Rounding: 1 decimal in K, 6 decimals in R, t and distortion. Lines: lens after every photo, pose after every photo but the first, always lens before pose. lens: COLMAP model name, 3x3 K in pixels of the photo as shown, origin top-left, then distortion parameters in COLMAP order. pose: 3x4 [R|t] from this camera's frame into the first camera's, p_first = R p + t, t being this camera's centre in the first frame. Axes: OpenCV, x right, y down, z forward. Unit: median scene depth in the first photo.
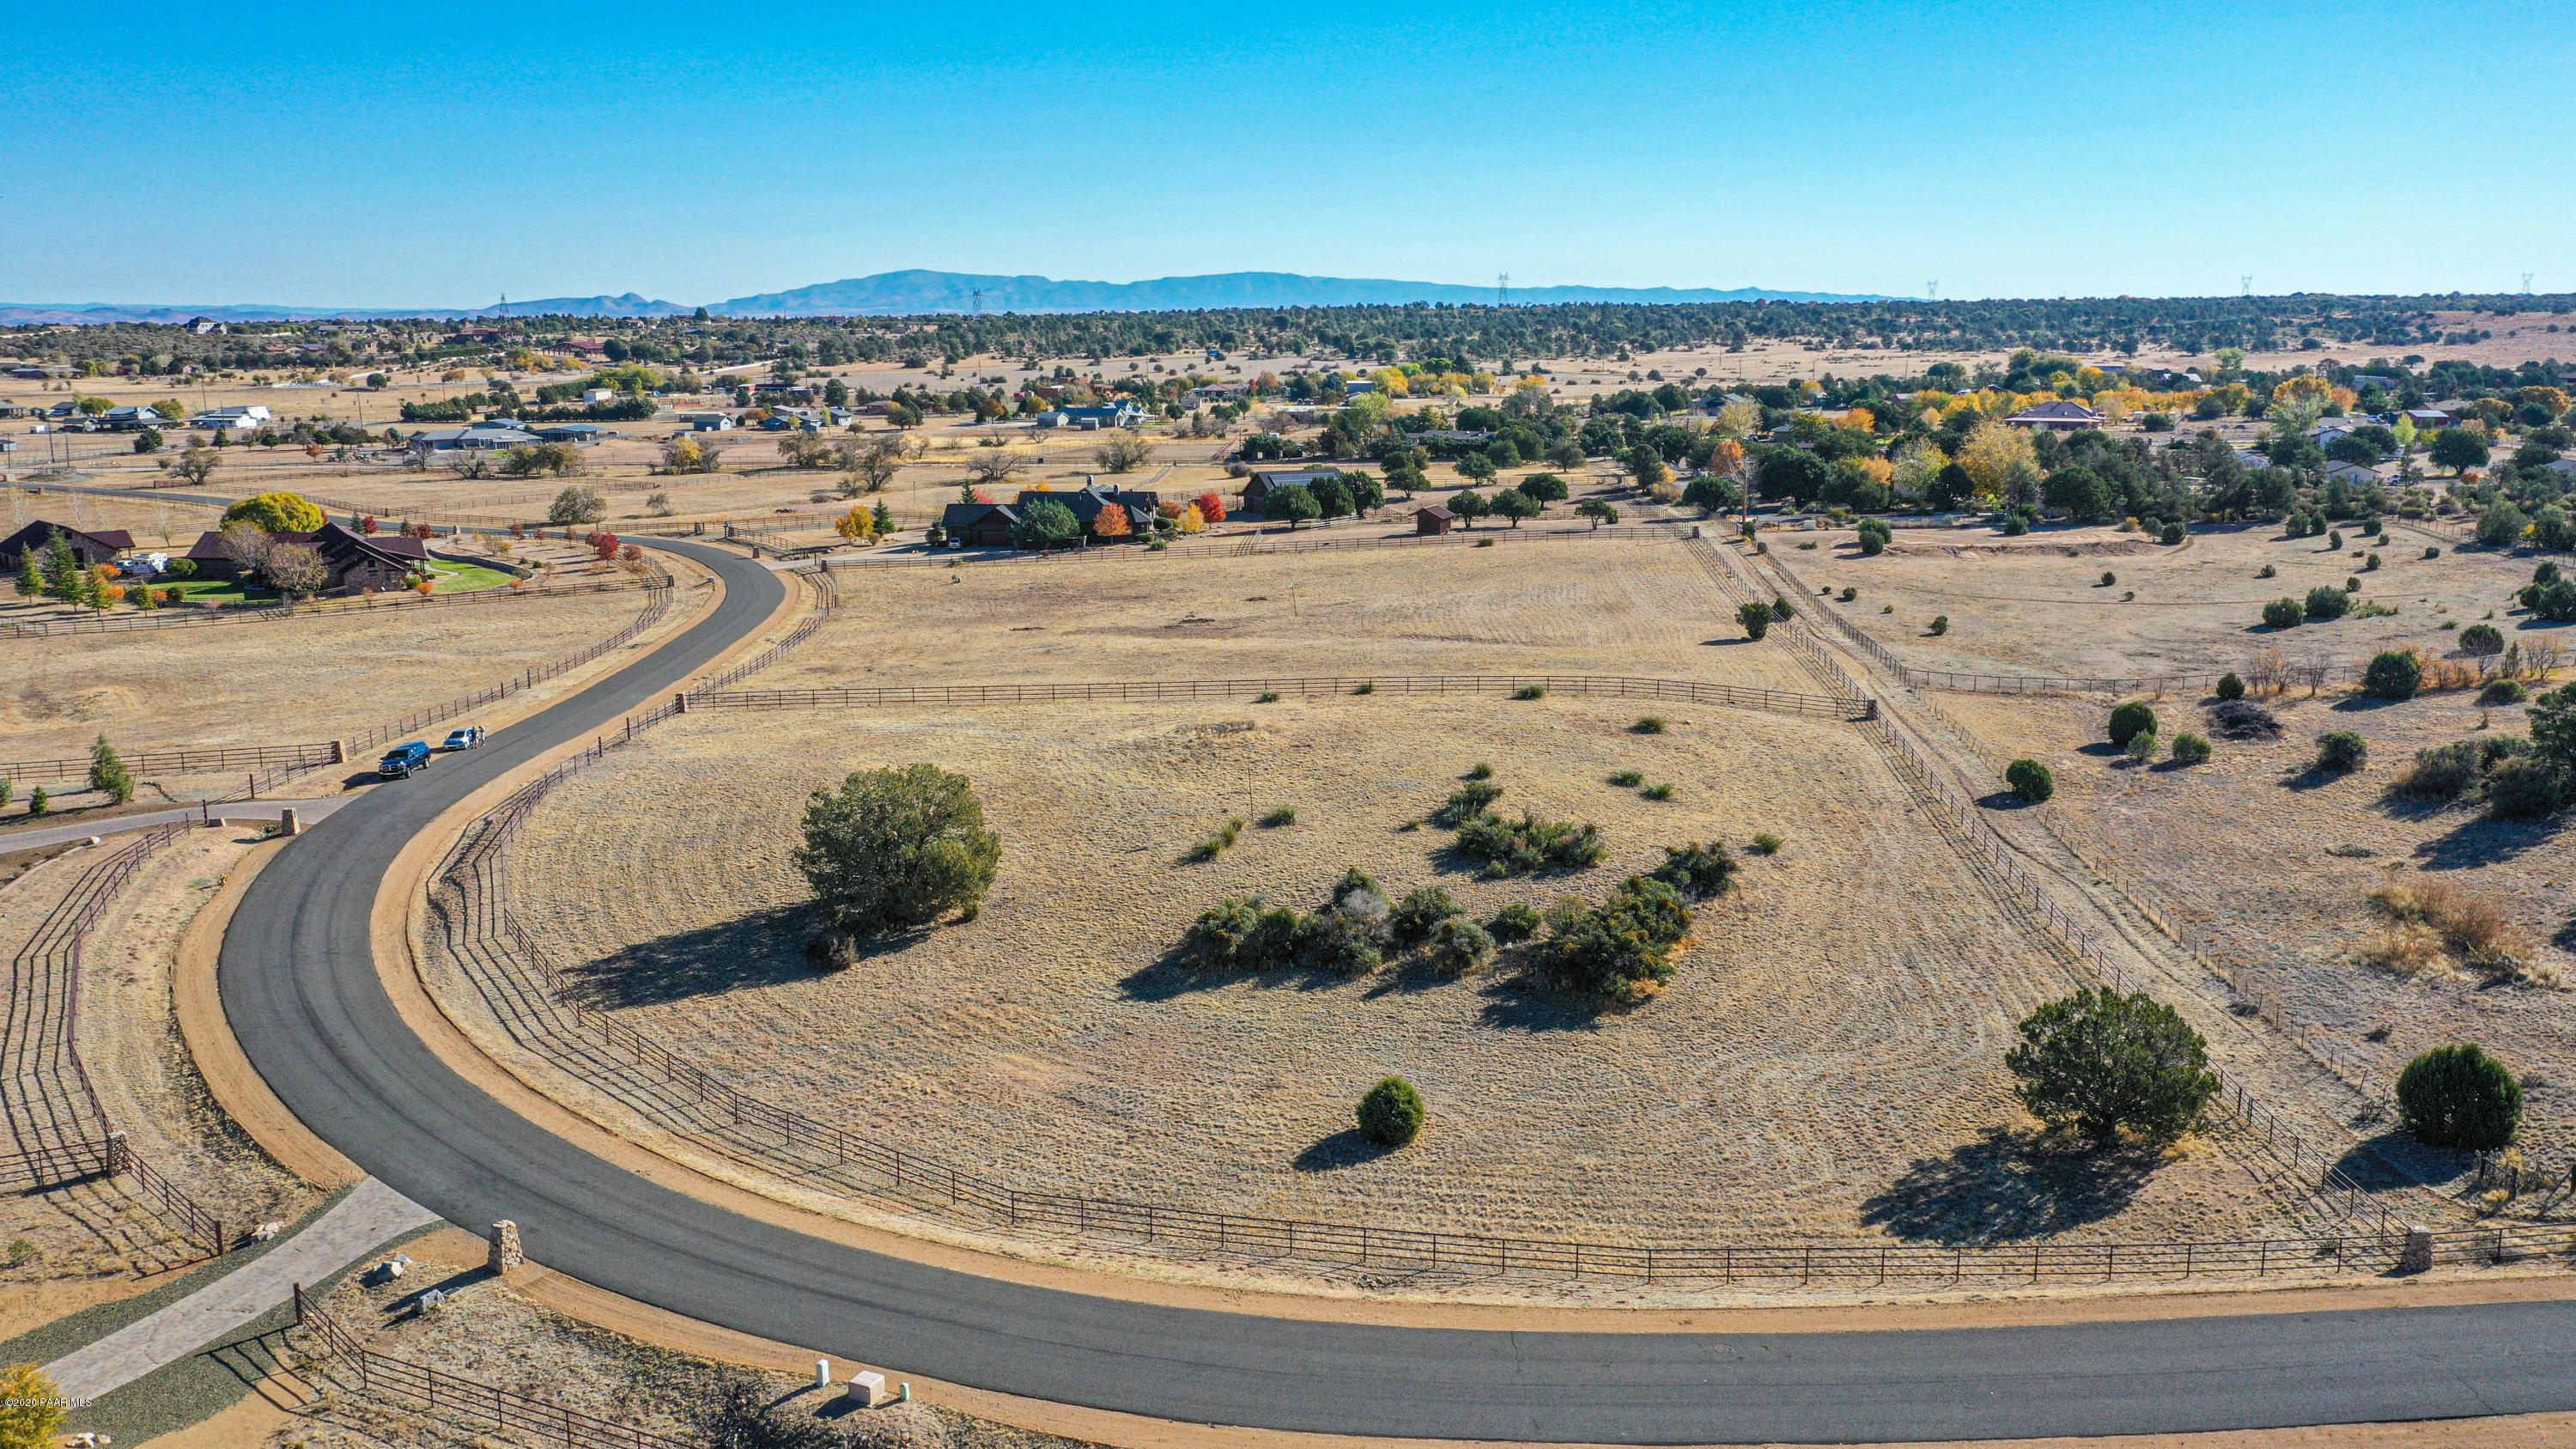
lens RADIAL K [[2051.6, 0, 1288.0], [0, 2051.6, 724.5], [0, 0, 1]] dist [0.007741, 0.008723]
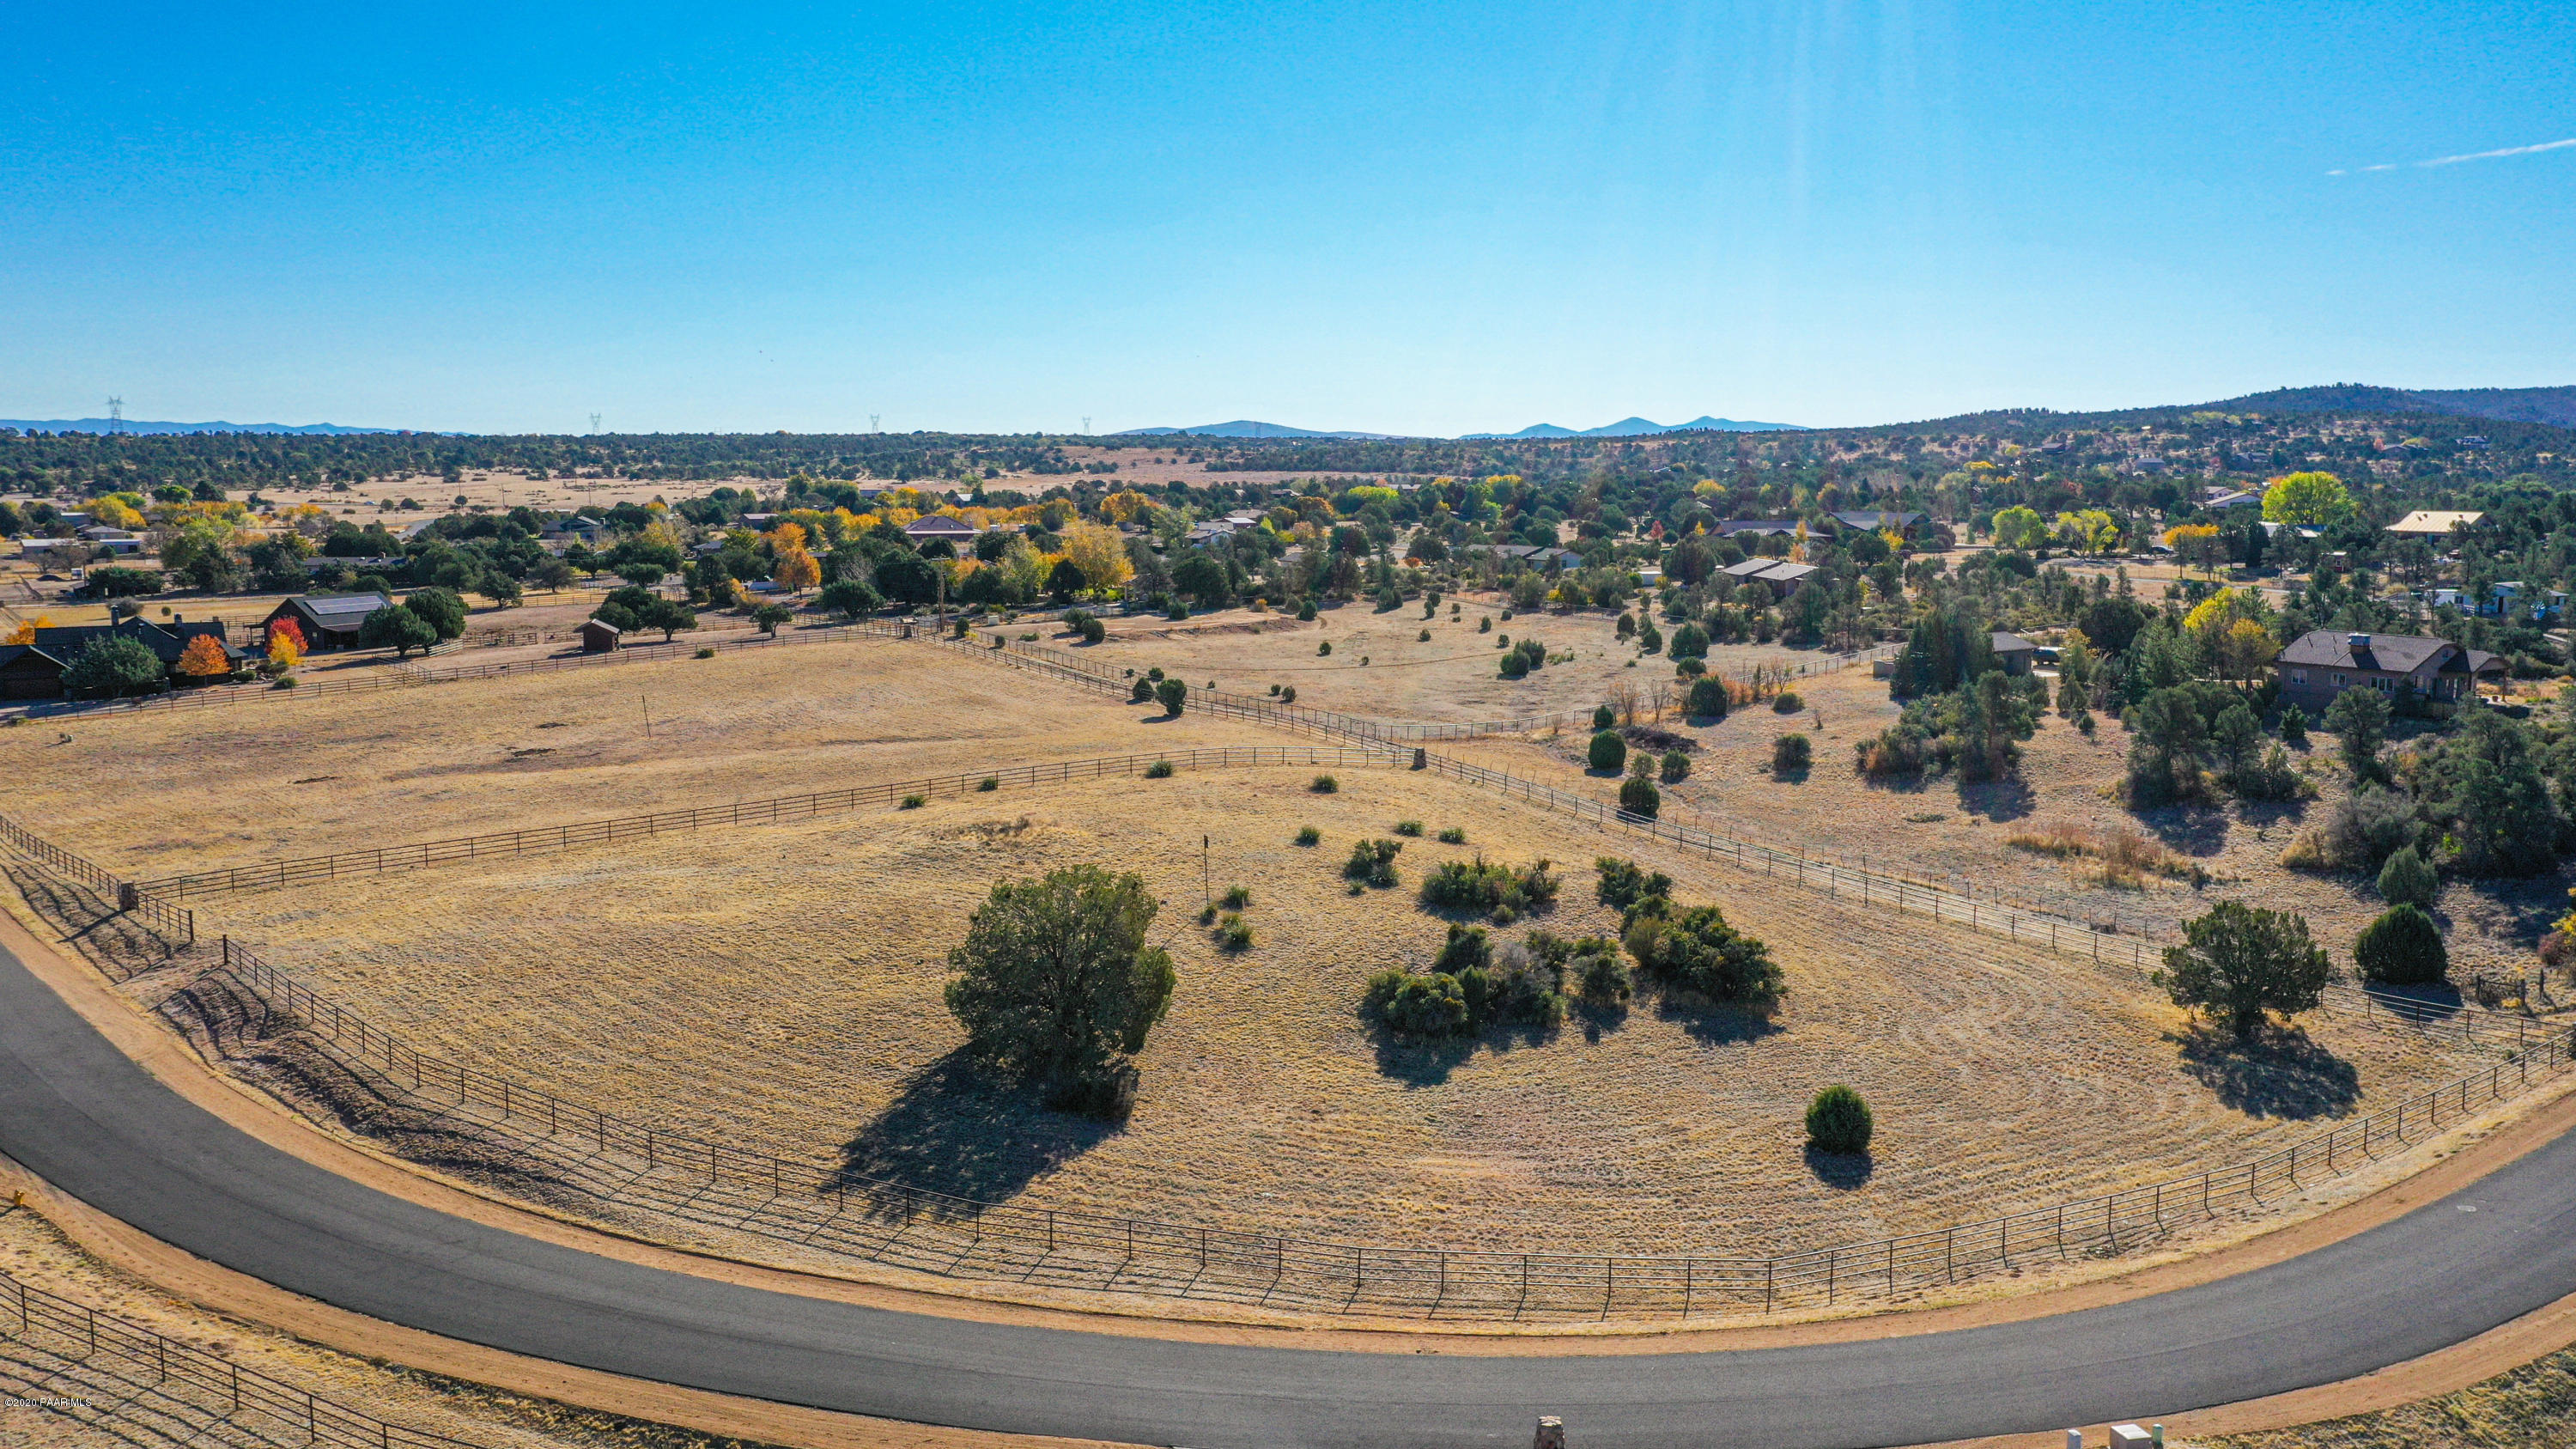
lens RADIAL K [[2051.6, 0, 1288.0], [0, 2051.6, 724.5], [0, 0, 1]] dist [0.007741, 0.008723]
pose [[0.790793, -0.077220, 0.607193, -0.258075], [0.116872, 0.992808, -0.025950, -0.002634], [-0.600823, 0.091485, 0.794130, 0.112494]]
